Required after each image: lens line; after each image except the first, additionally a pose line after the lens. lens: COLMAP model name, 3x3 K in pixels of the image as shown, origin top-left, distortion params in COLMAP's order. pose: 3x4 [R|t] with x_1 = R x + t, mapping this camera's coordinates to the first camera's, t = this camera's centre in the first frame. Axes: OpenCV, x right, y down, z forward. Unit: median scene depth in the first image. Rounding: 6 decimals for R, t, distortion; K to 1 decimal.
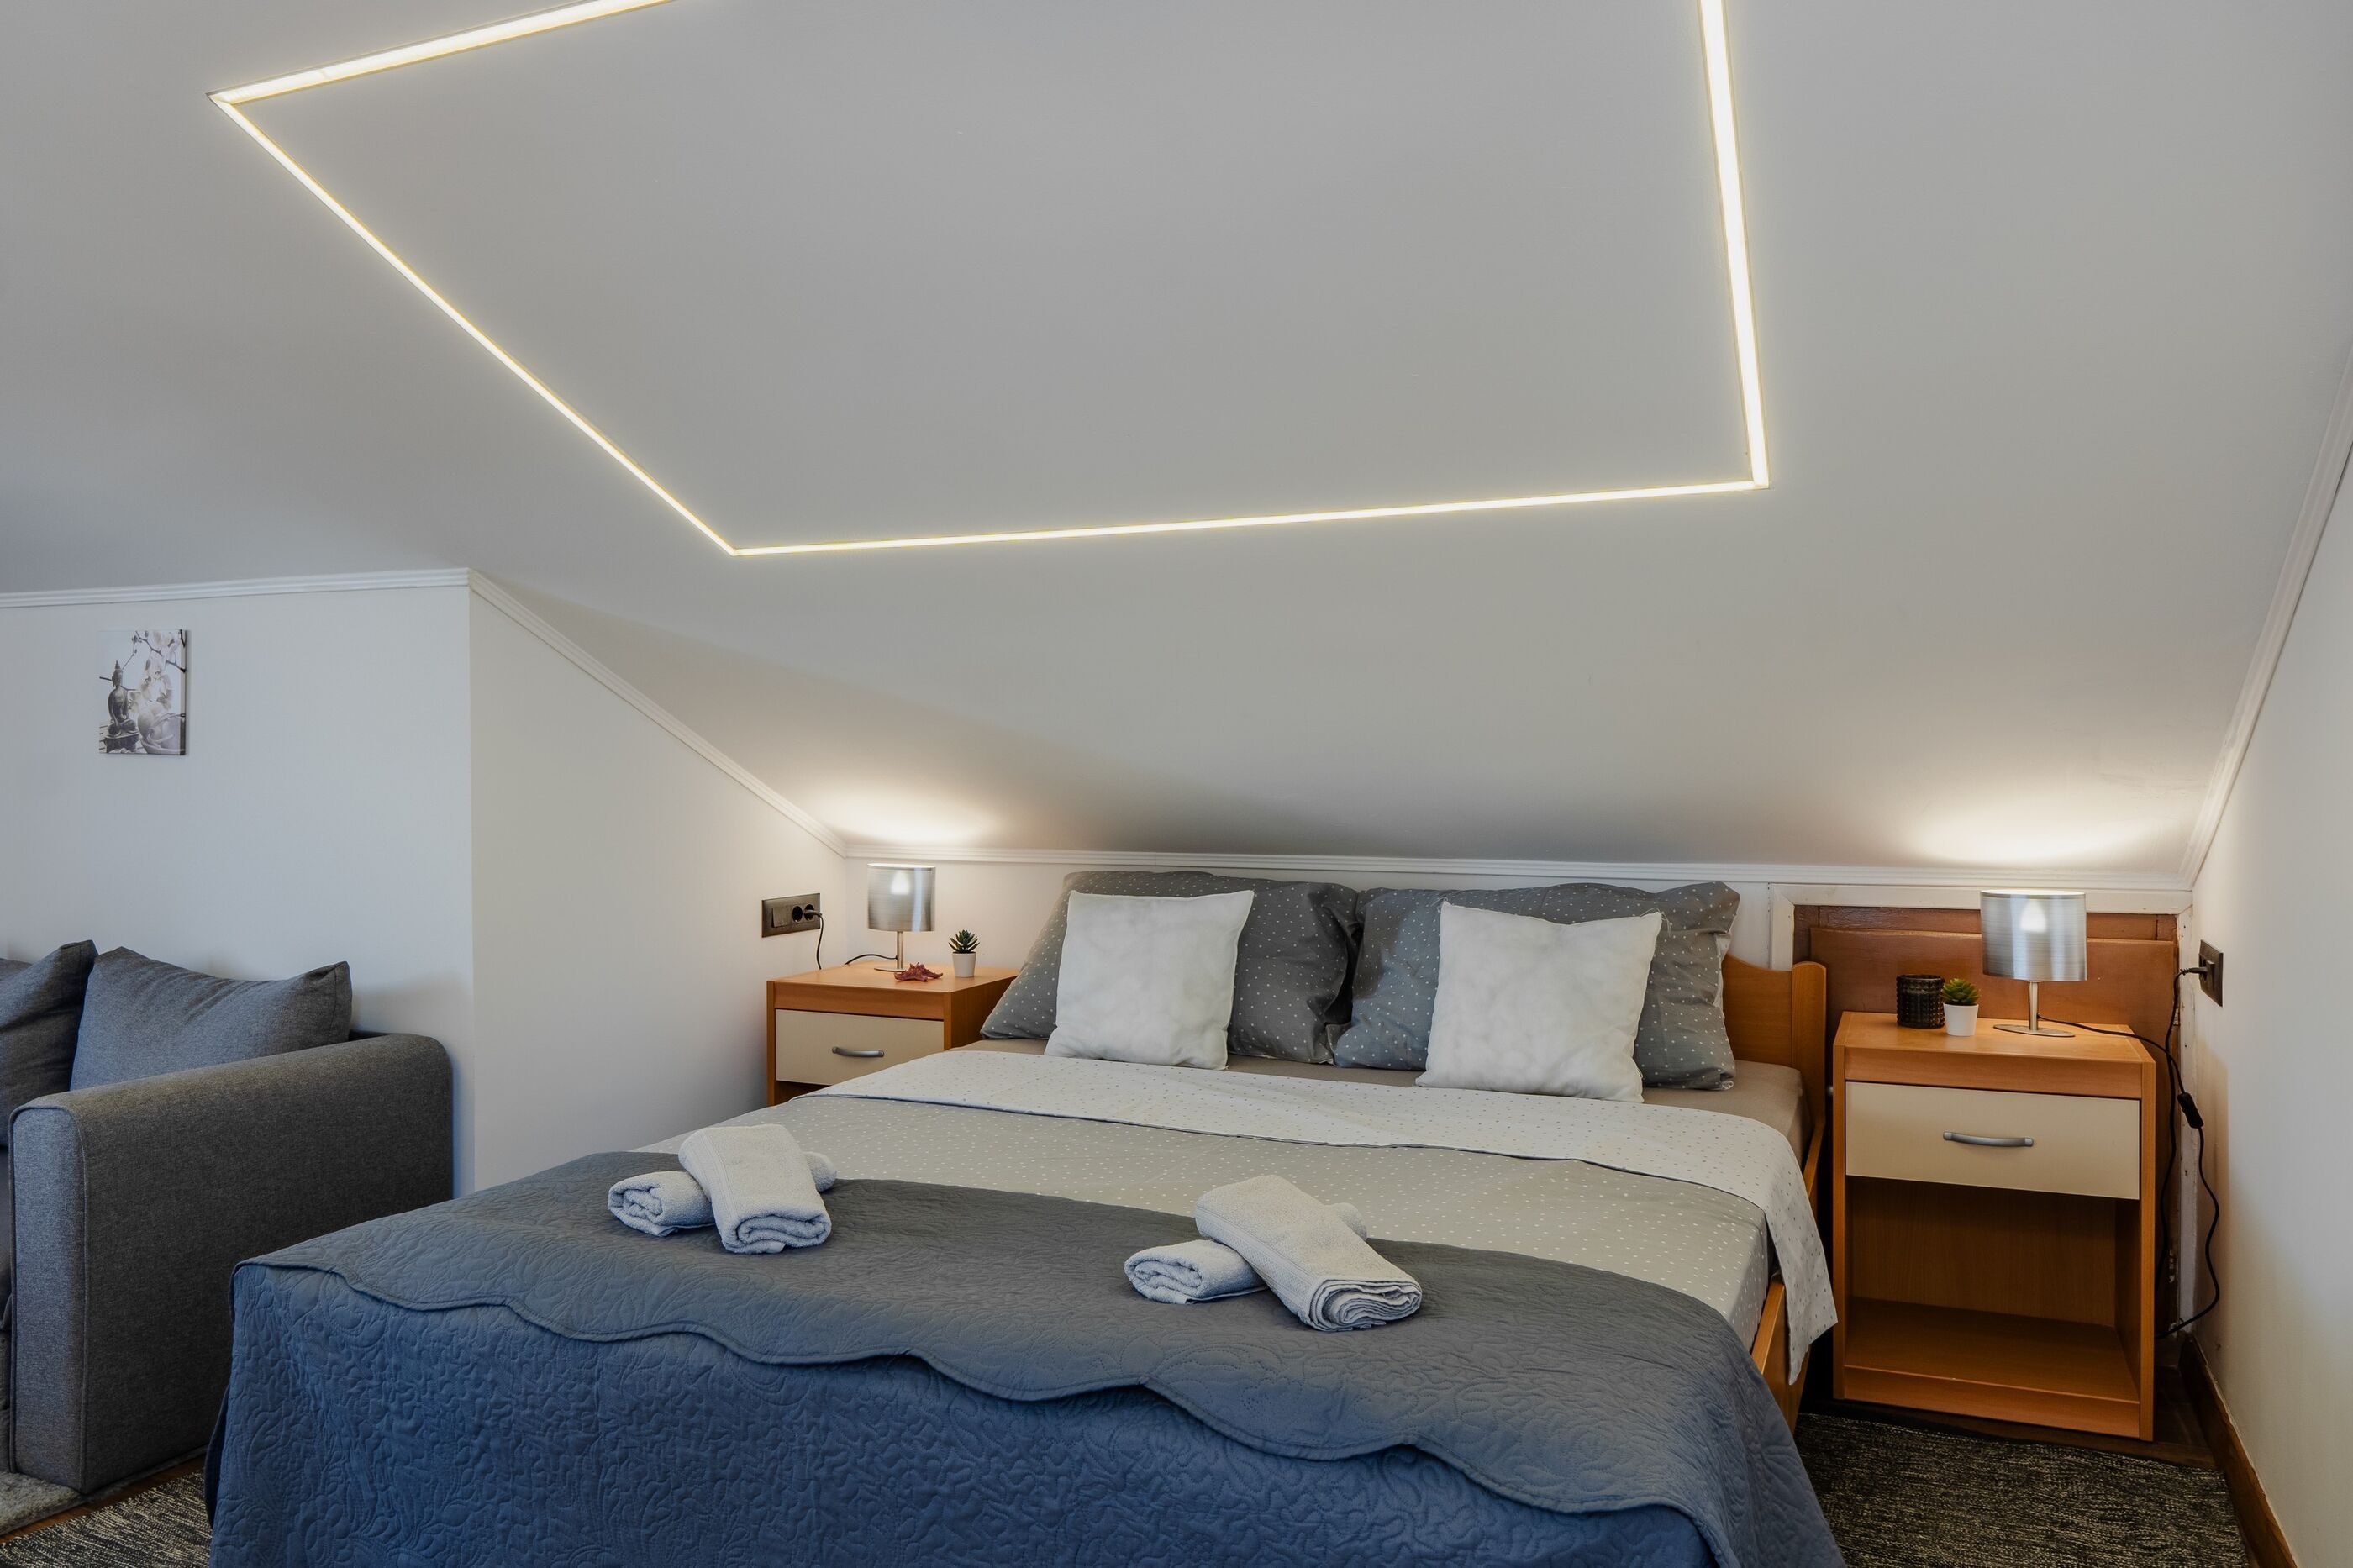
lens RADIAL K [[1677.7, 0, 1182.5], [0, 1677.7, 784.1], [0, 0, 1]] dist [-0.000843, -0.011503]
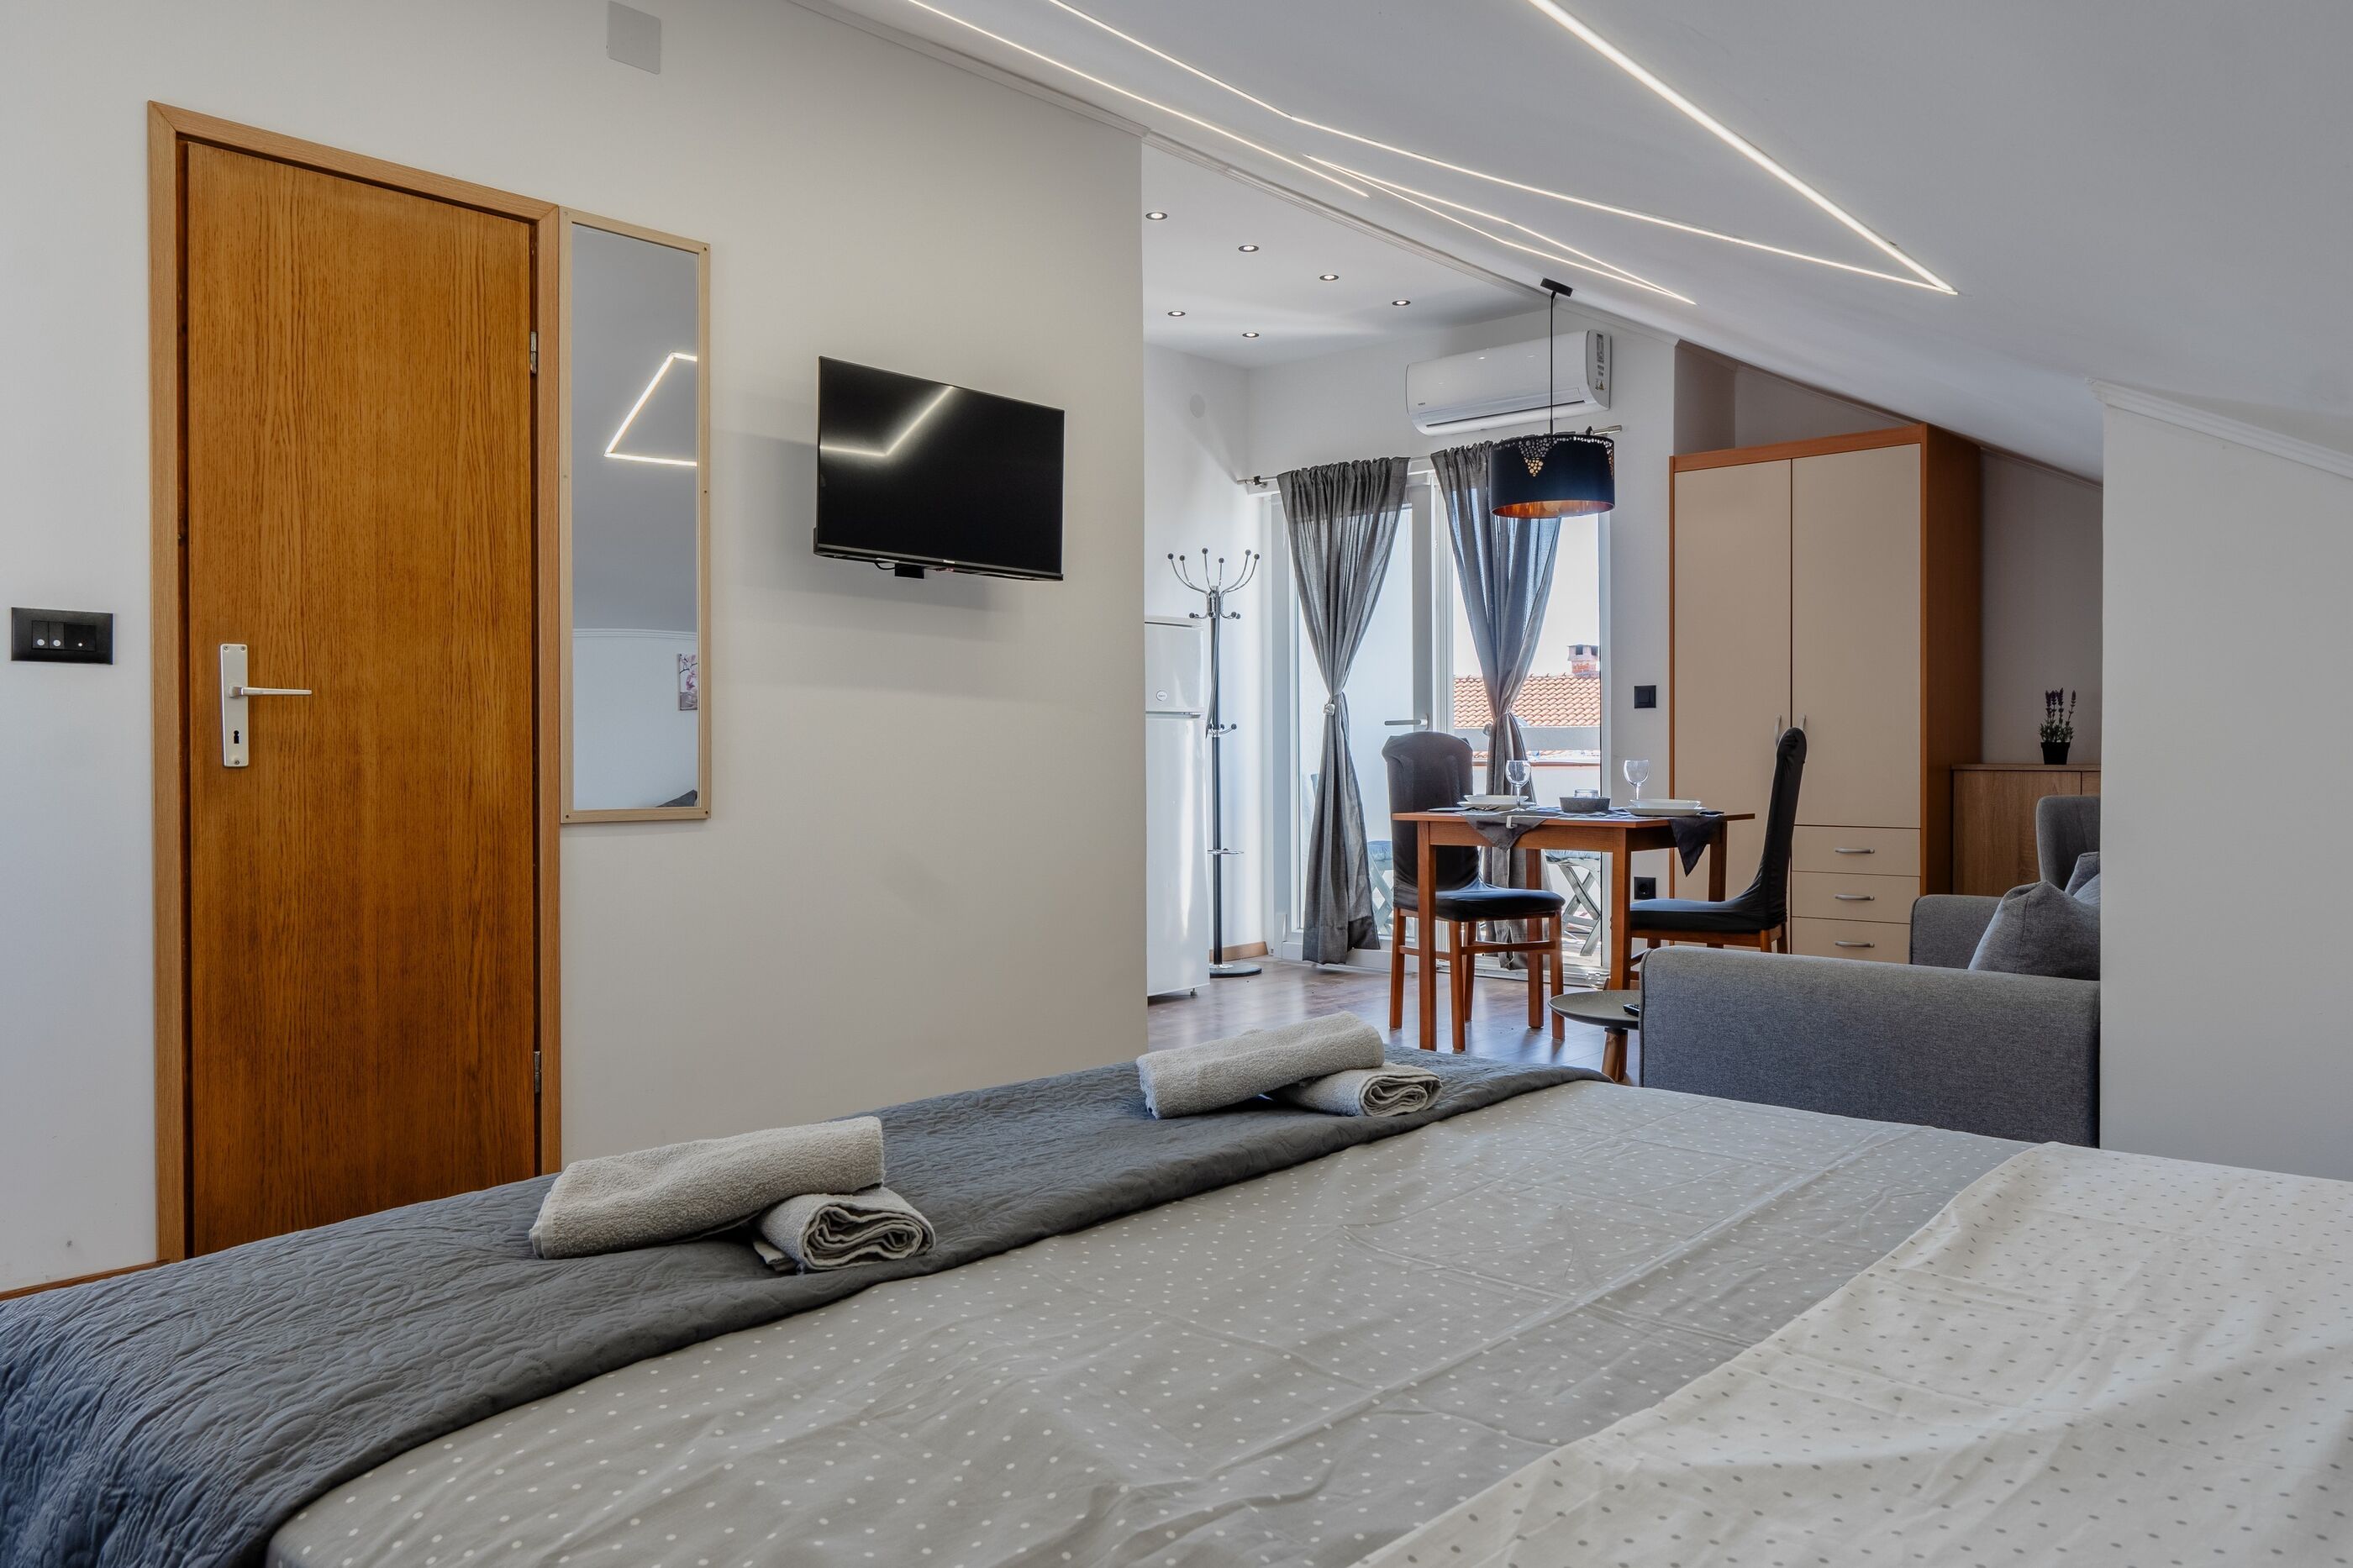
lens RADIAL K [[1667.5, 0, 1159.0], [0, 1667.5, 764.8], [0, 0, 1]] dist [0.000020, 0.001217]
pose [[-0.304311, 0.006509, -0.952551, 0.422135], [-0.015042, 0.999819, 0.011638, 0.044503], [0.952454, 0.017870, -0.304158, 0.821485]]
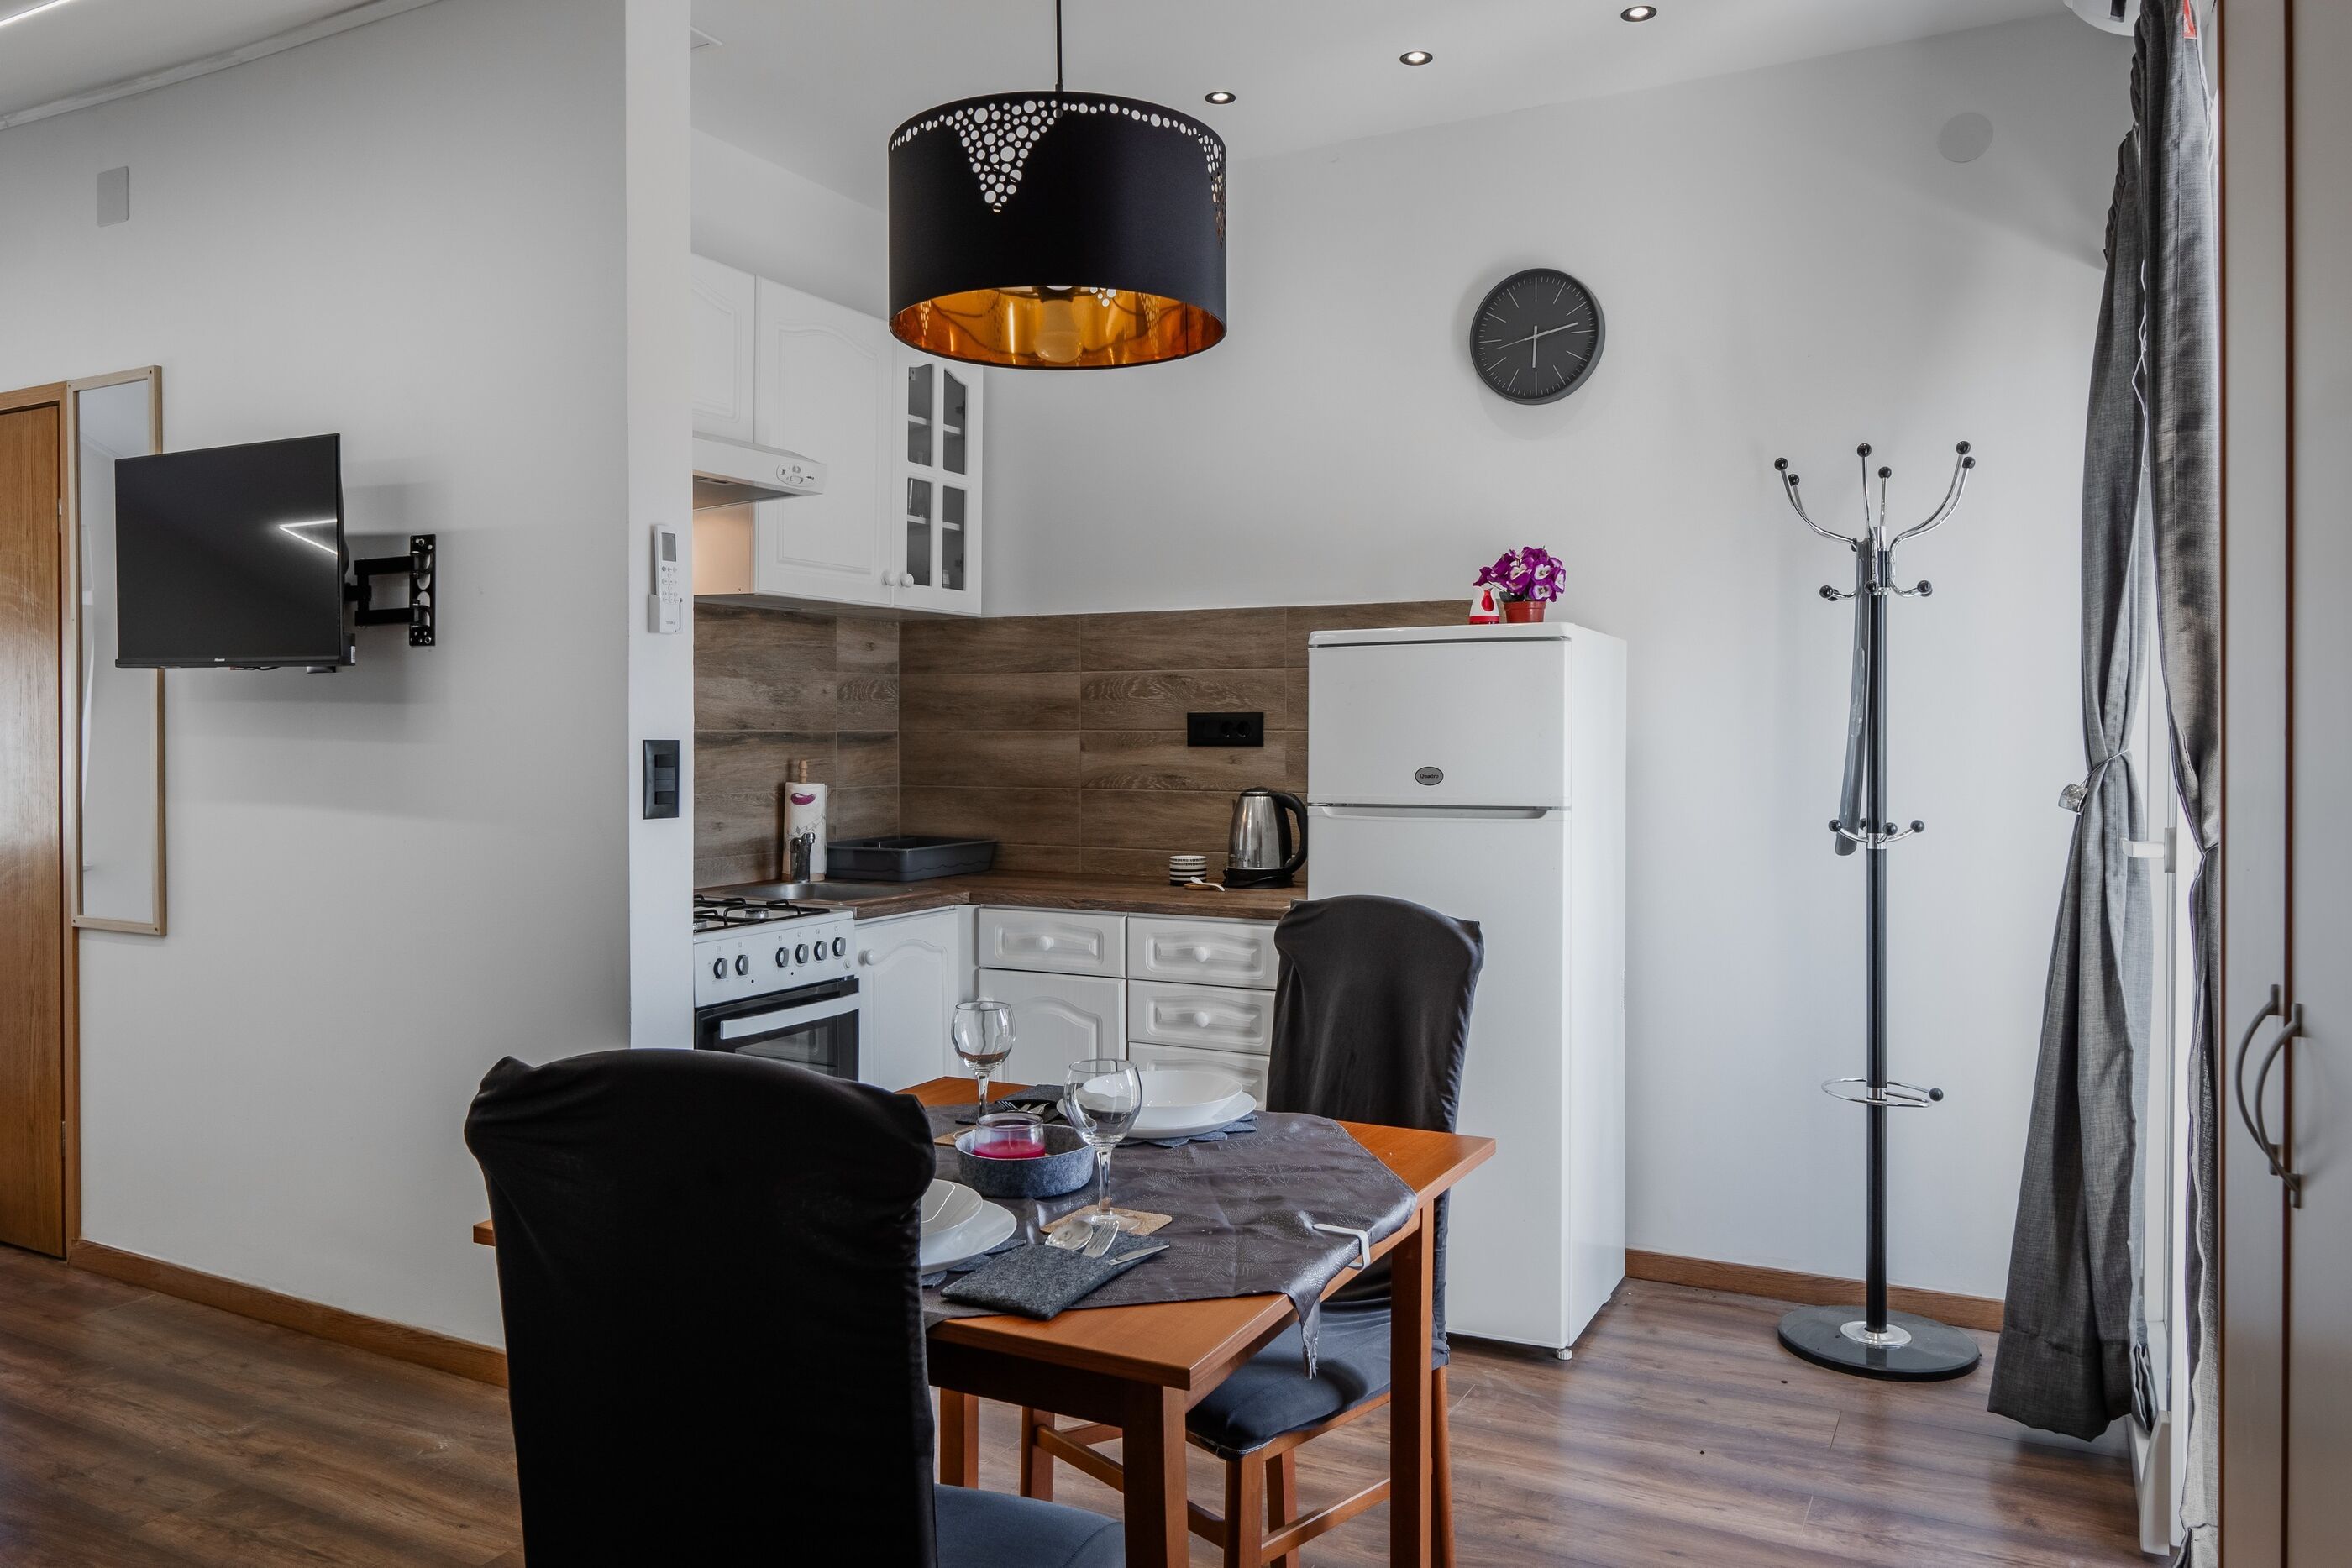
lens RADIAL K [[1680.8, 0, 1153.1], [0, 1680.8, 750.3], [0, 0, 1]] dist [0.002403, -0.002602]
pose [[-0.998090, 0.001451, 0.061754, -1.370454], [0.003211, 0.999591, 0.028409, -0.063098], [-0.061688, 0.028553, -0.997687, 1.301755]]
